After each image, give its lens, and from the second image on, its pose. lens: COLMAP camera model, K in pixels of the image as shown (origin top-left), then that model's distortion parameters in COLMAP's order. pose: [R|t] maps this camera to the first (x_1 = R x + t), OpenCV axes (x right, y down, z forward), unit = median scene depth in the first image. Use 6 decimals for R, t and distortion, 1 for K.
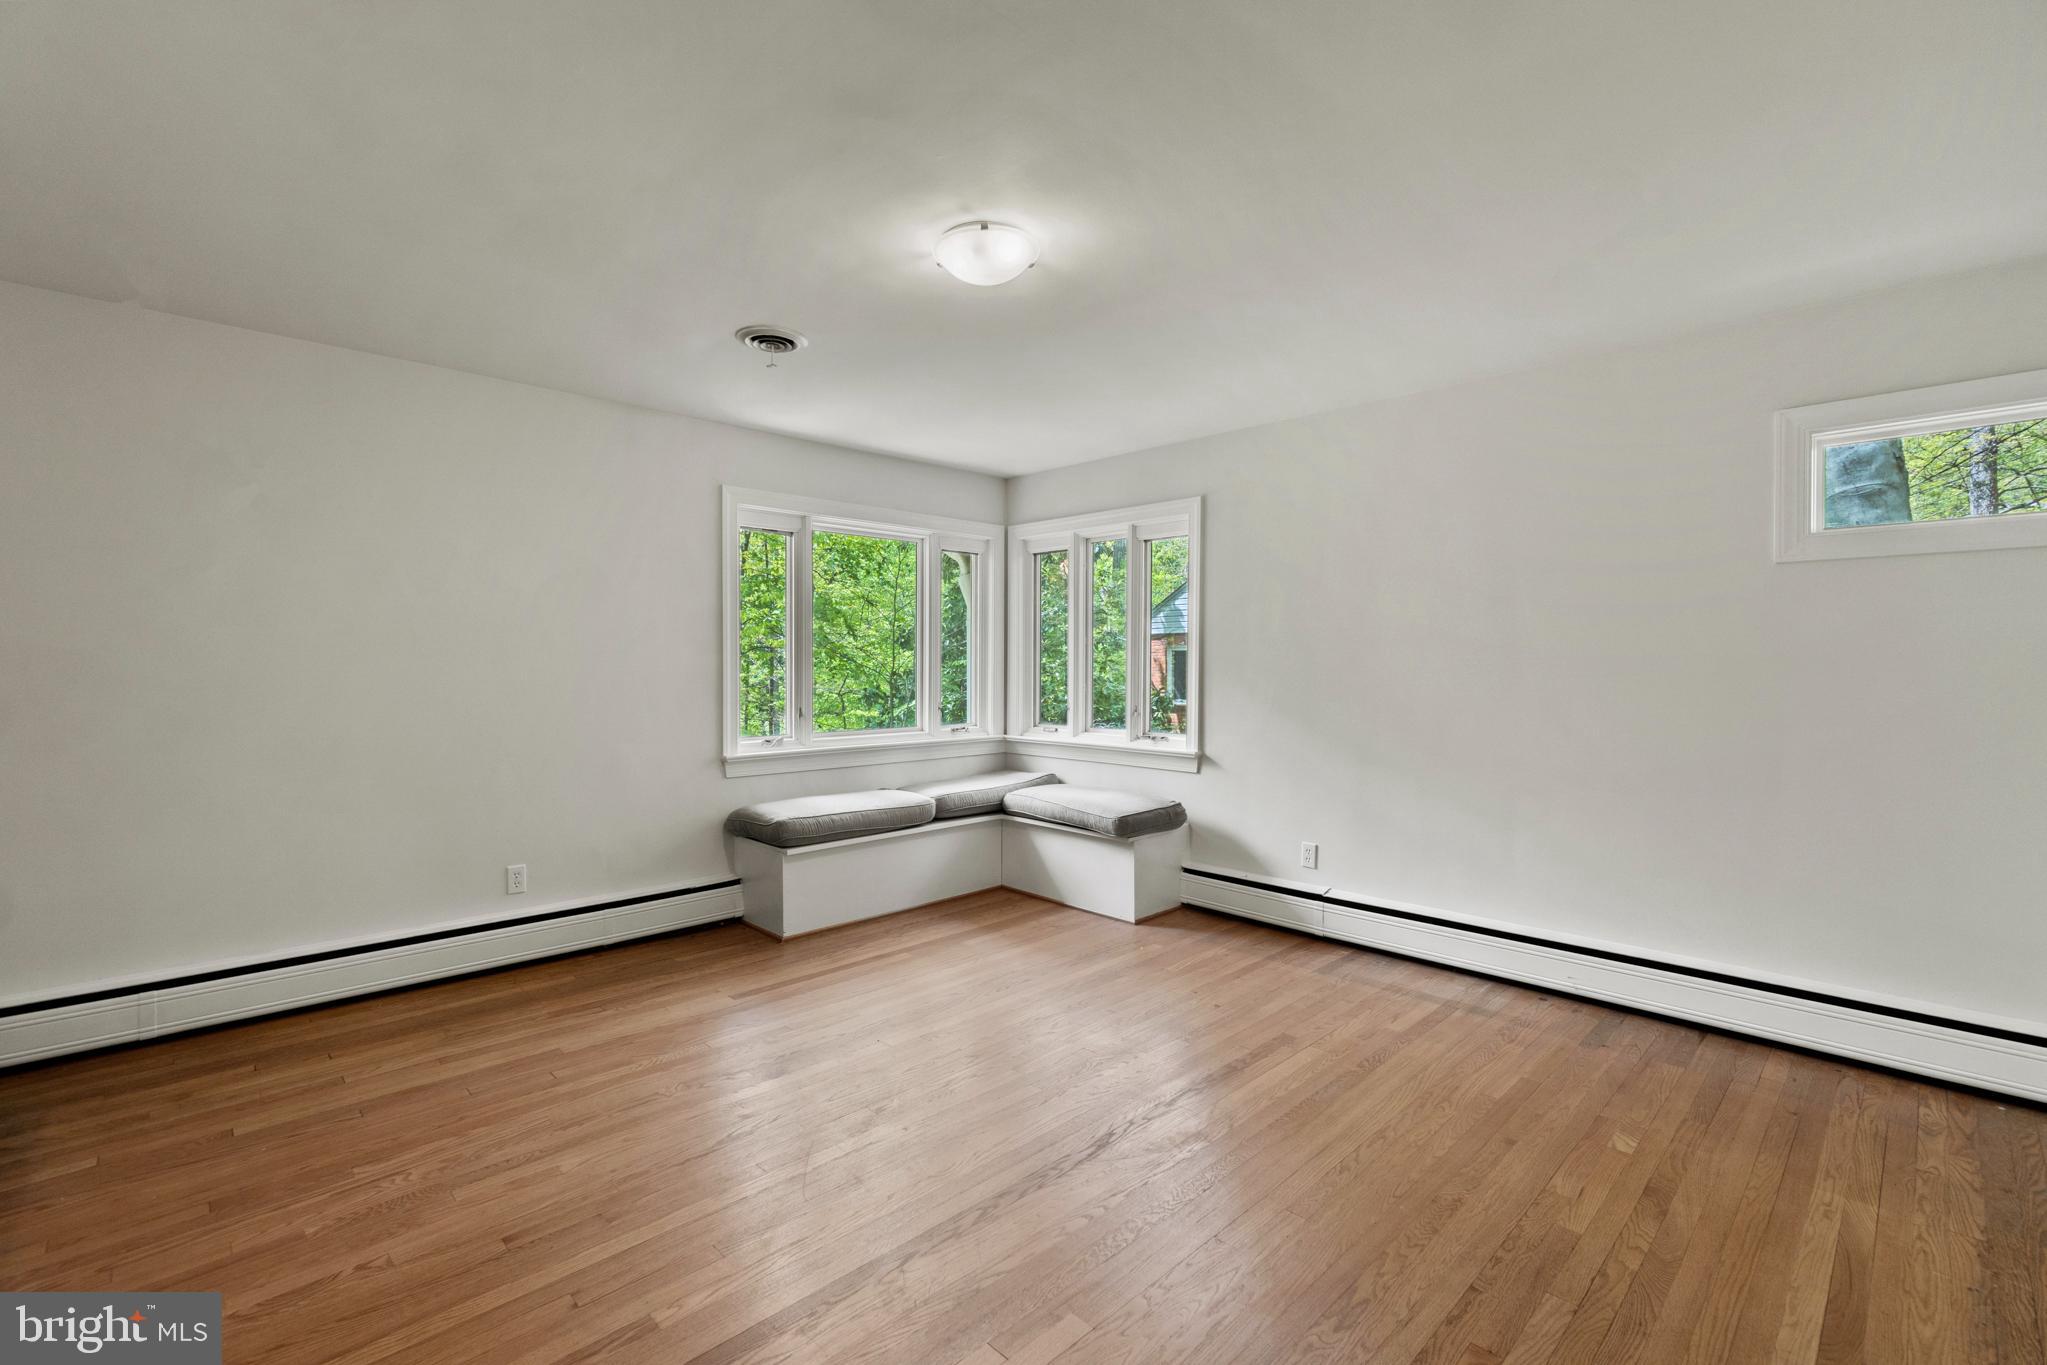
lens RADIAL K [[899.3, 0, 1014.5], [0, 899.3, 654.9], [0, 0, 1]] dist [0.000725, 0.000160]
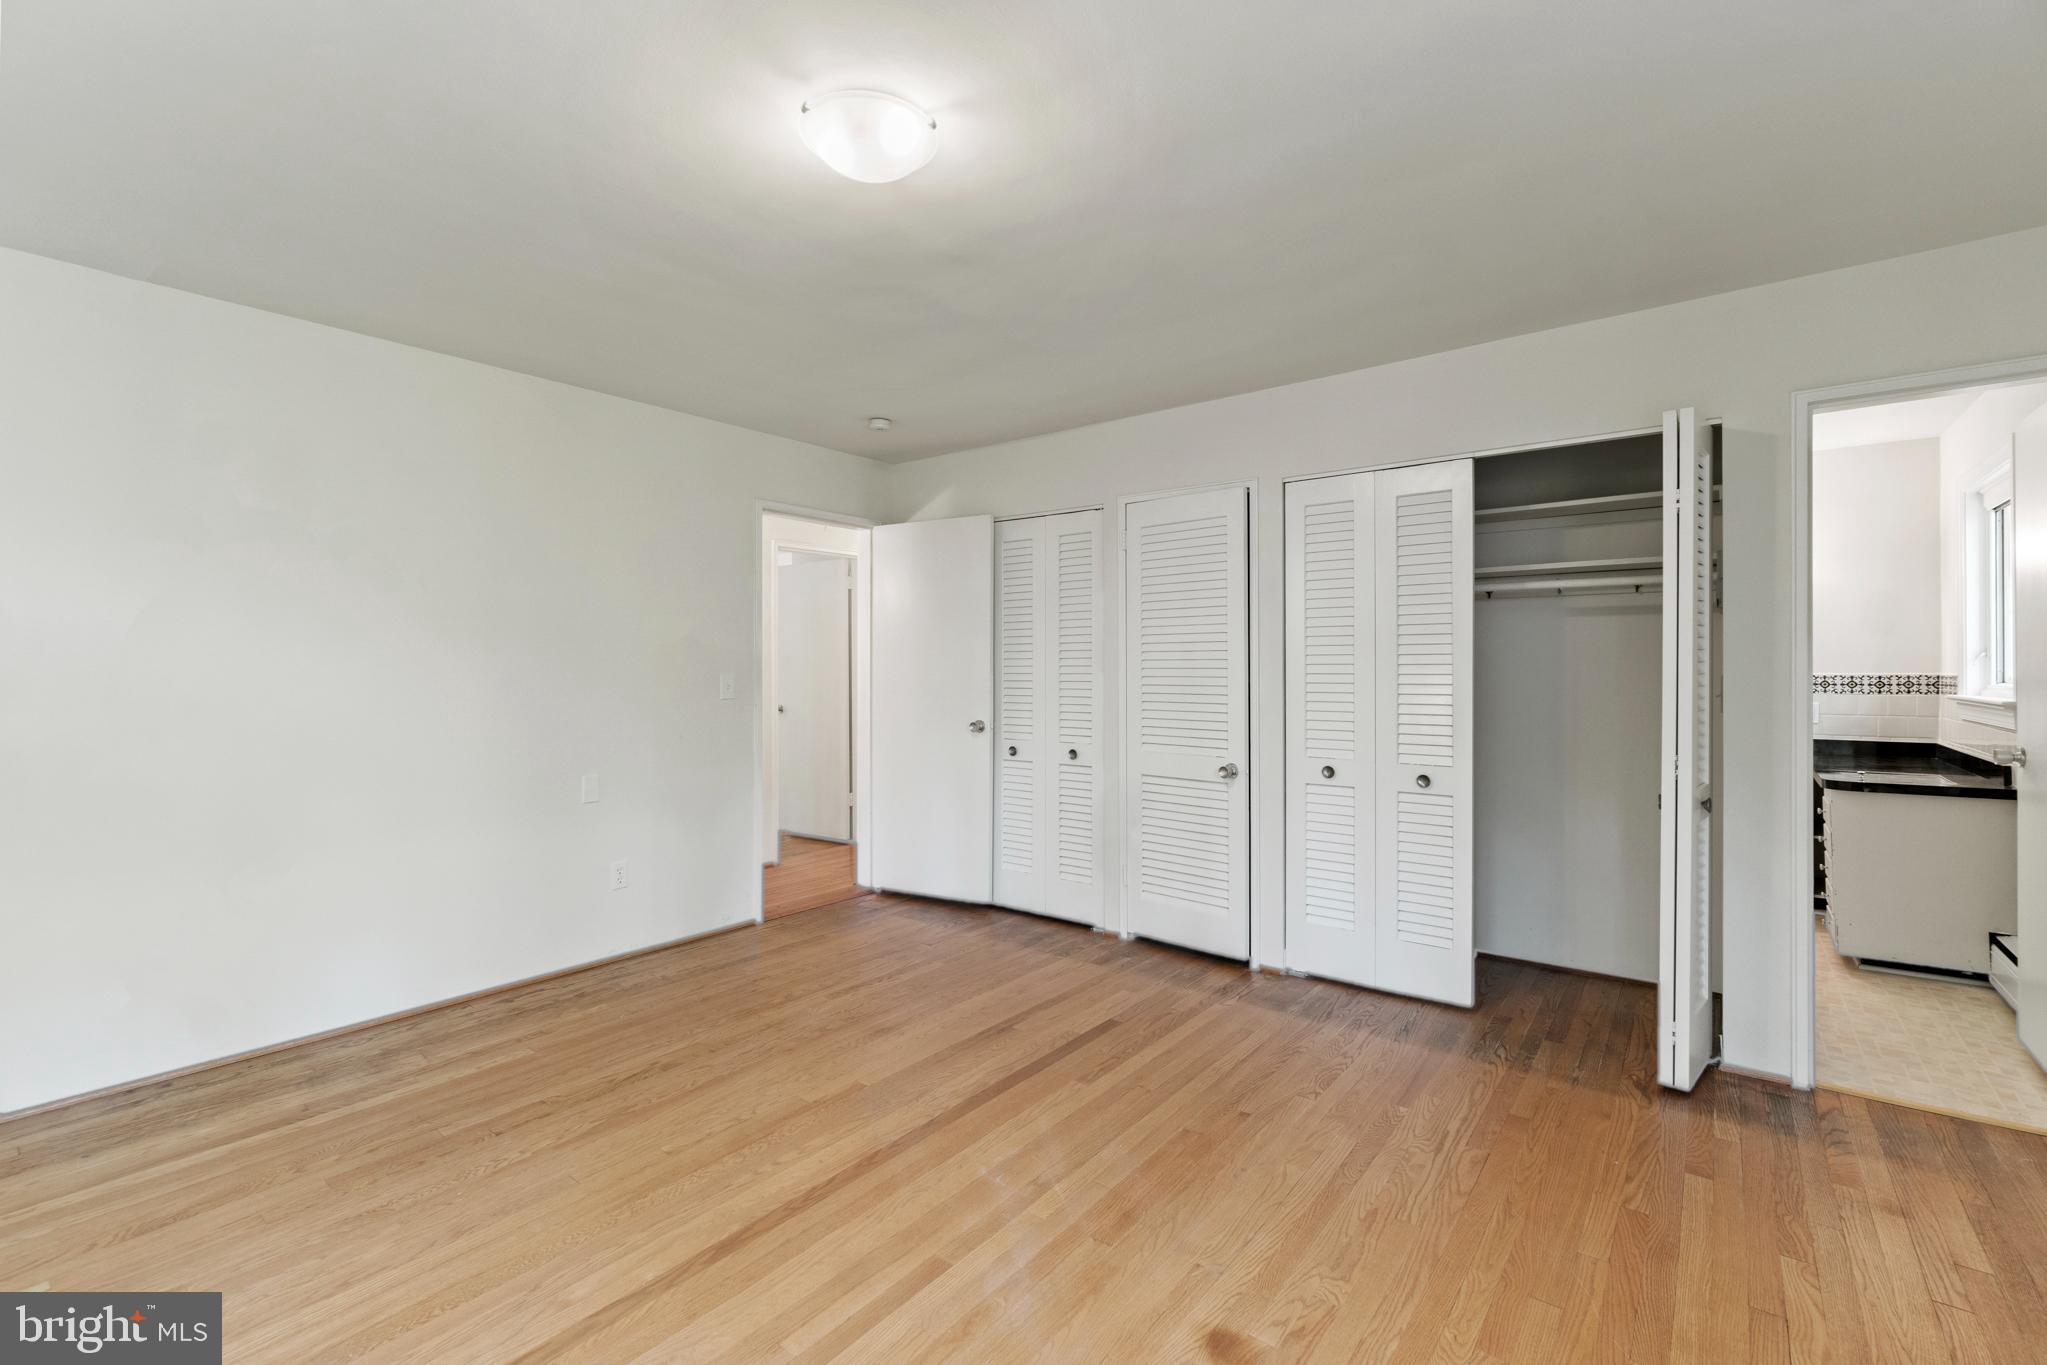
lens RADIAL K [[899.3, 0, 1014.5], [0, 899.3, 654.9], [0, 0, 1]] dist [0.000725, 0.000160]
pose [[-0.991009, -0.002109, -0.133776, -0.030152], [0.000548, 0.999803, -0.019824, 0.008694], [0.133792, -0.019719, -0.990813, 1.039911]]
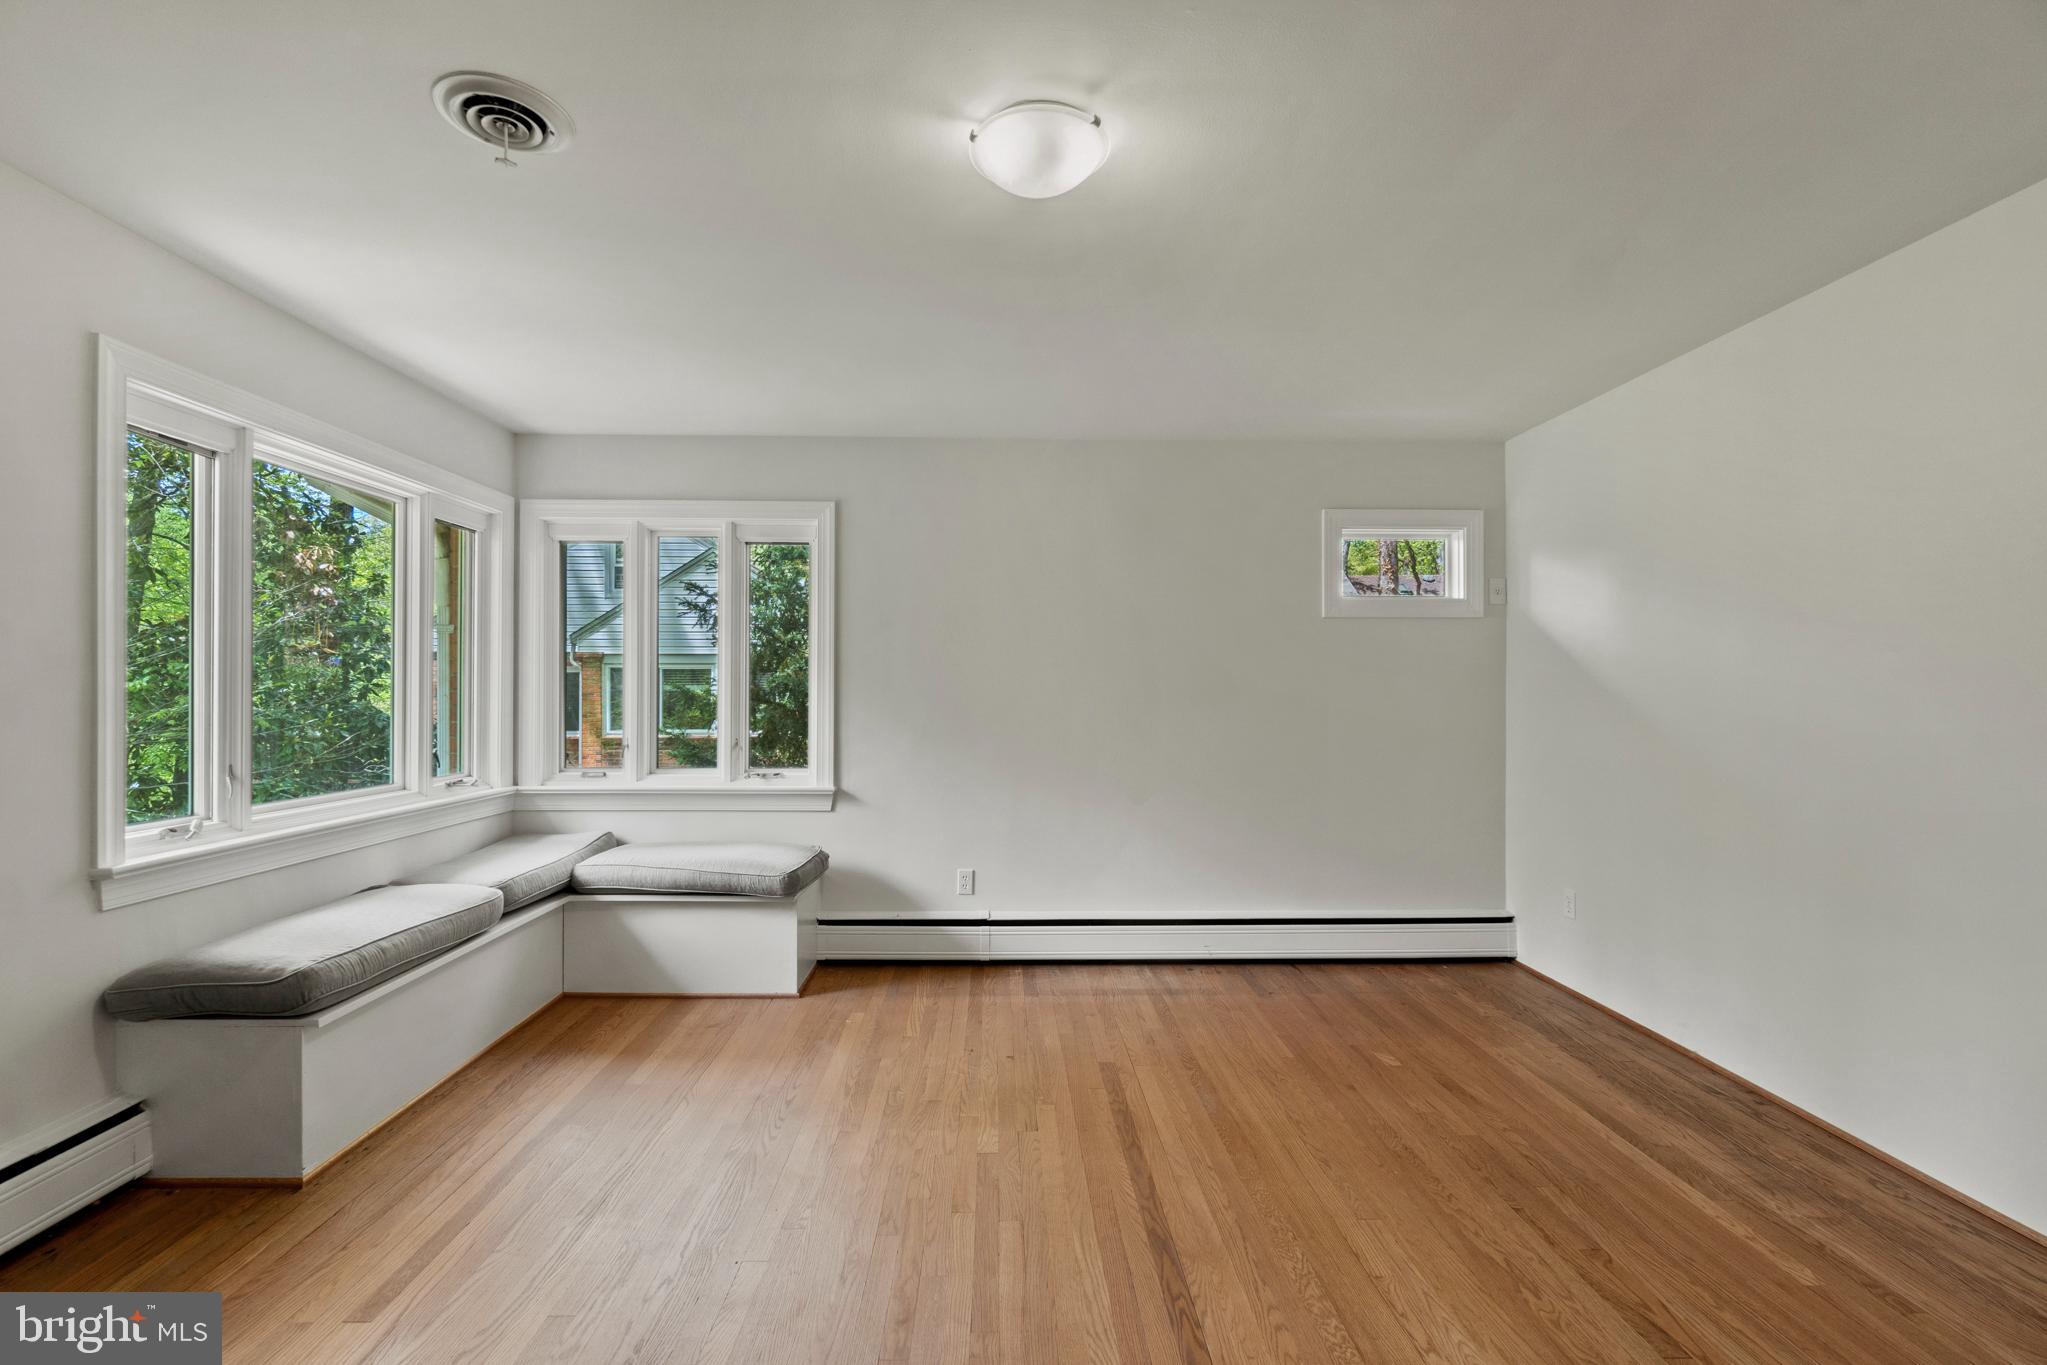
lens RADIAL K [[888.7, 0, 1012.4], [0, 888.7, 674.9], [0, 0, 1]] dist [0.000704, -0.000024]
pose [[0.680191, 0.013415, 0.732912, -0.351299], [-0.008131, 0.999909, -0.010756, 0.005019], [-0.732990, 0.001357, 0.680238, 0.292684]]
